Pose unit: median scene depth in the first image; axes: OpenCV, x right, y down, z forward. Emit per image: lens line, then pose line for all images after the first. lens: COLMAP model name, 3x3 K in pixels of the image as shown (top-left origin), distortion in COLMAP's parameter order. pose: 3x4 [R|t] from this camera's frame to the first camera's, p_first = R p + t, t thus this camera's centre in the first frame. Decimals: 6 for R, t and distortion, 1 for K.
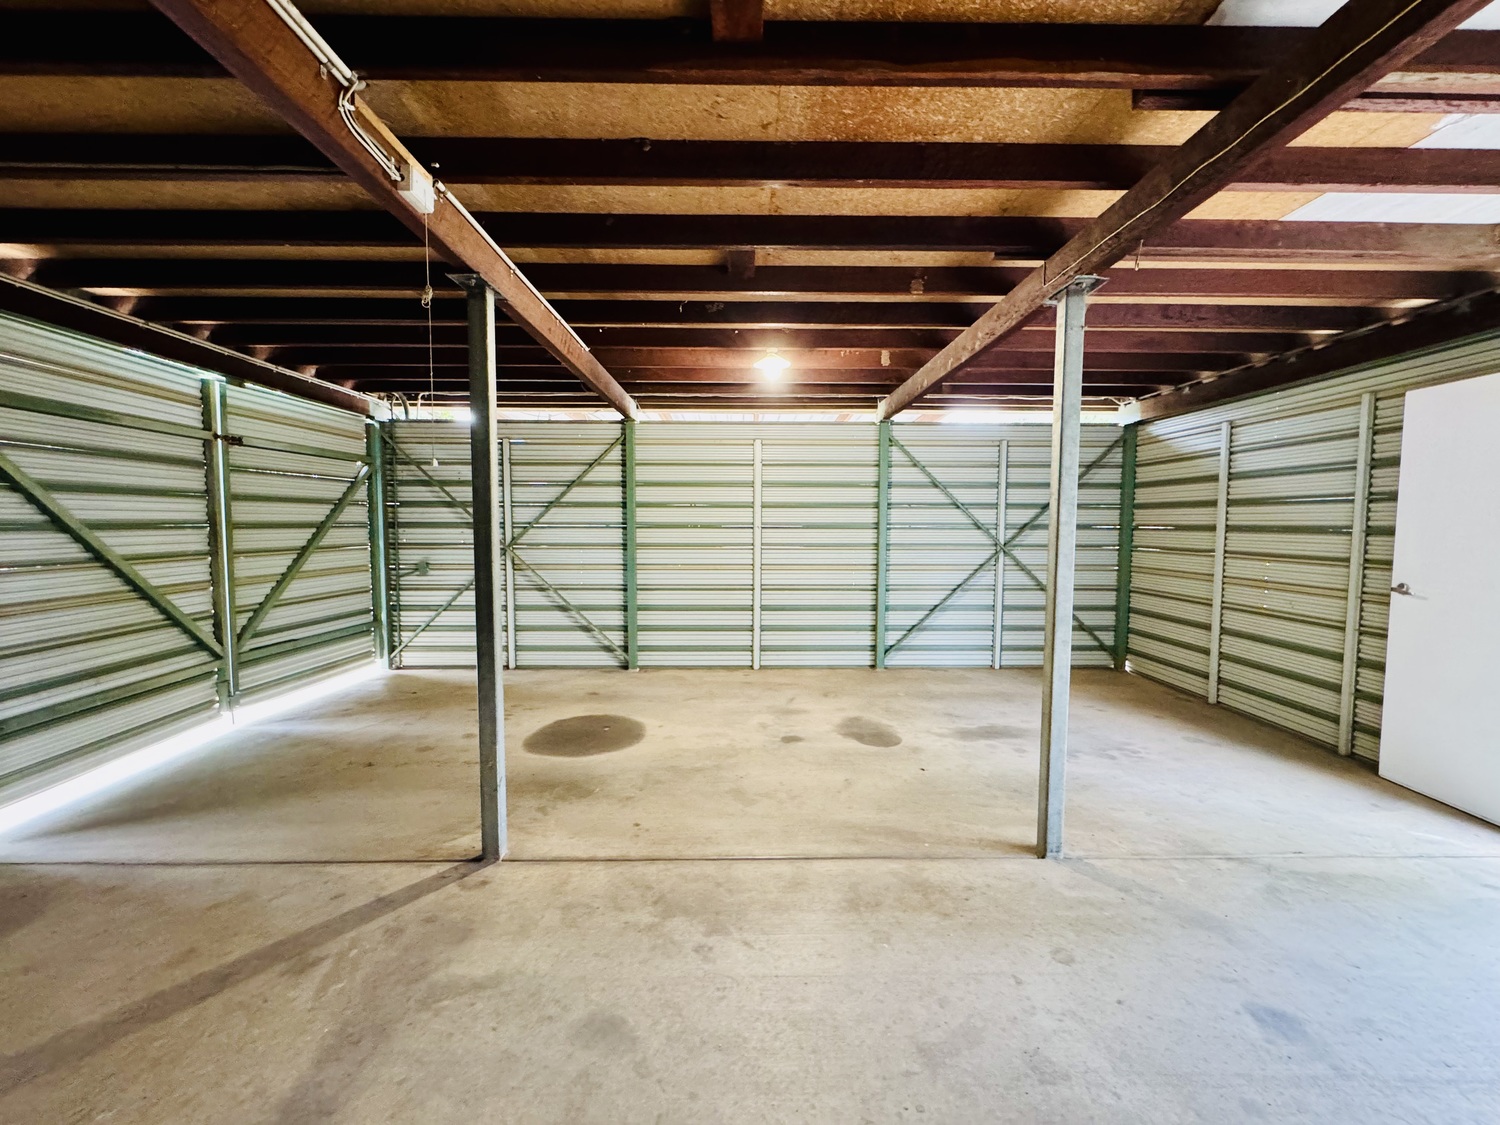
lens RADIAL K [[597.5, 0, 749.5], [0, 597.5, 560.8], [0, 0, 1]] dist [-0.002574, 0.000392]
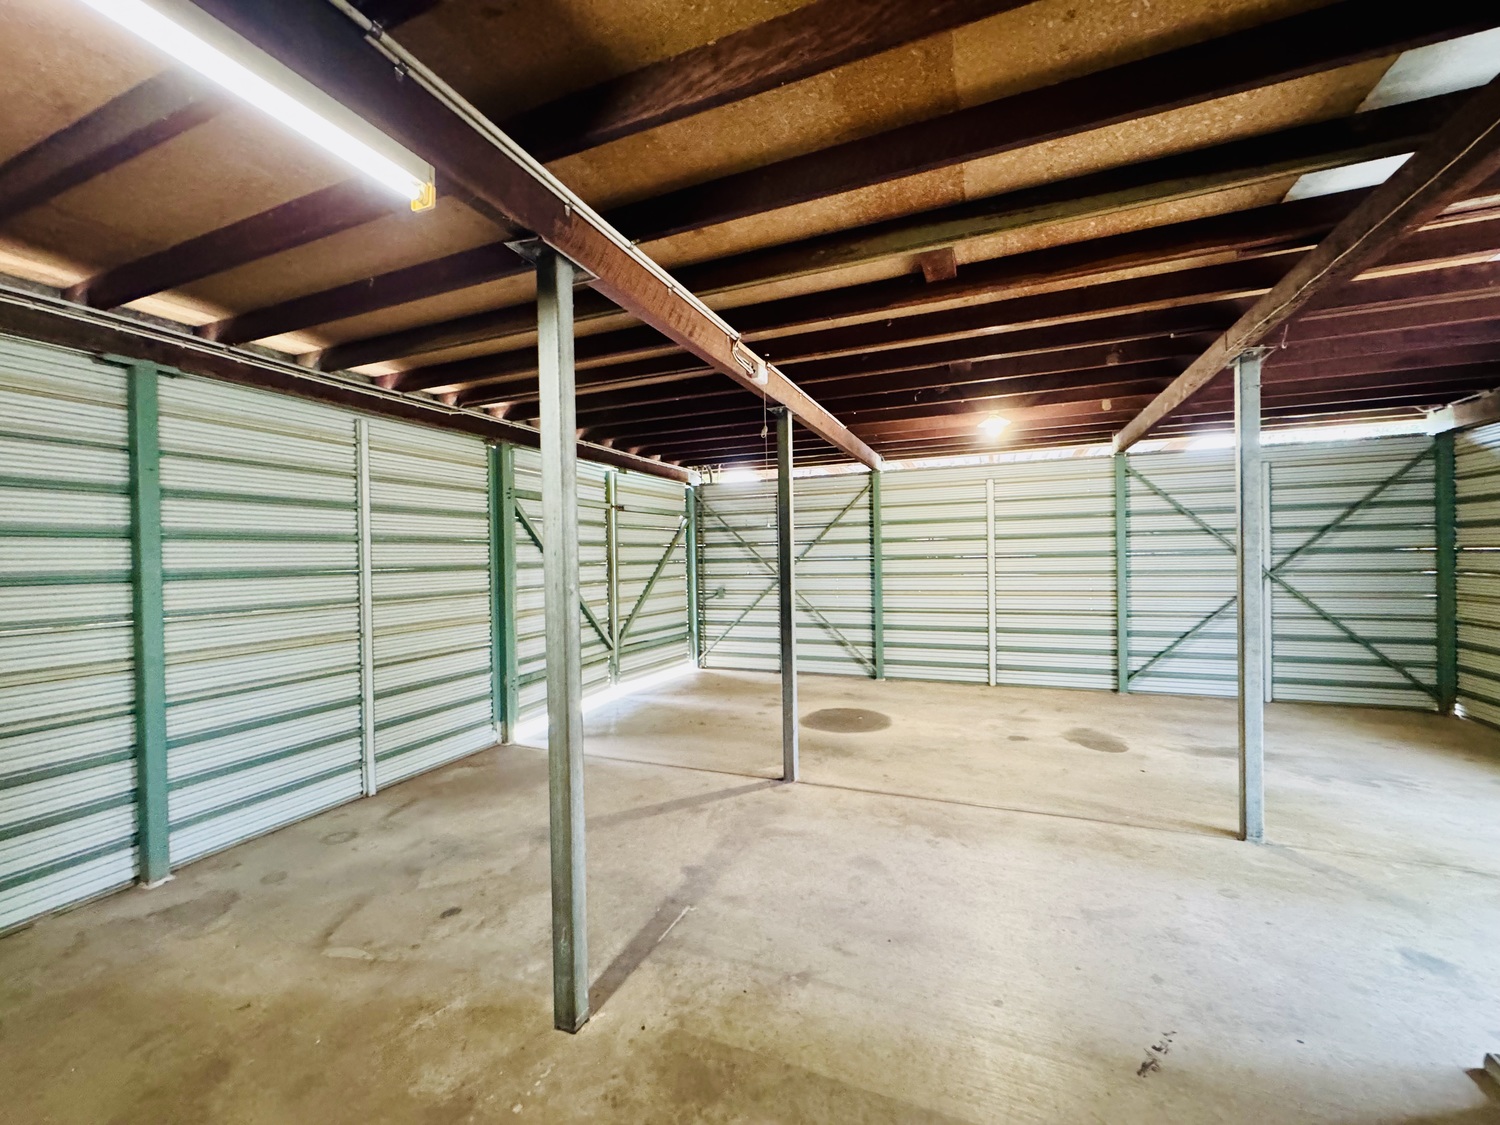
lens RADIAL K [[597.5, 0, 749.4], [0, 597.5, 560.9], [0, 0, 1]] dist [-0.002574, 0.000392]
pose [[0.920286, -0.017506, -0.390853, 0.046042], [-0.003233, 0.998624, -0.052341, 0.014247], [0.391232, 0.049432, 0.918964, -0.276530]]
